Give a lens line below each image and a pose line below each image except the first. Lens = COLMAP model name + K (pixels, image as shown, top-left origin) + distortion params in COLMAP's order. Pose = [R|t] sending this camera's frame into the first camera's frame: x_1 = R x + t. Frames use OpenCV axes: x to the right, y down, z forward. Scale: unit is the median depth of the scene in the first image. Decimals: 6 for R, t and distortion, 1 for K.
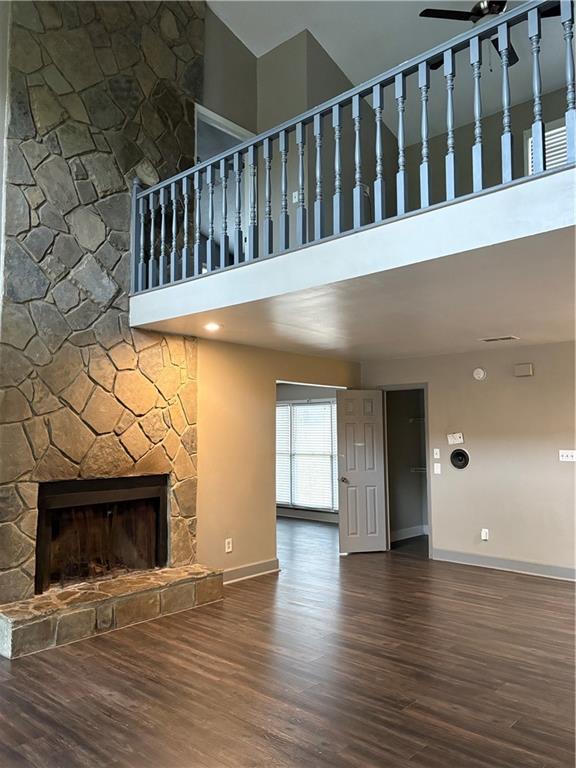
lens RADIAL K [[581.8, 0, 285.1], [0, 581.8, 386.1], [0, 0, 1]] dist [0.053646, -0.052217]
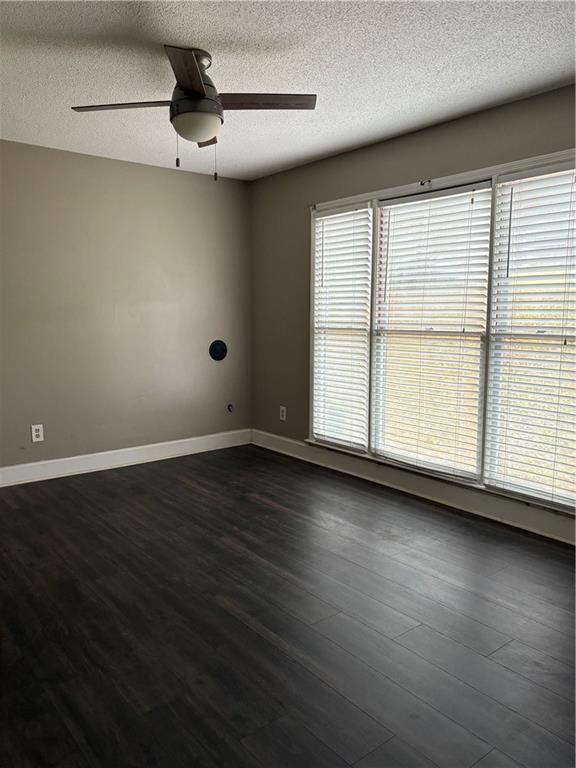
lens RADIAL K [[581.8, 0, 285.1], [0, 581.8, 386.1], [0, 0, 1]] dist [0.053646, -0.052217]
pose [[0.990314, 0.026514, -0.136289, 0.007787], [0.004282, 0.975298, 0.220853, 0.068813], [0.138778, -0.219298, 0.965738, 0.621582]]
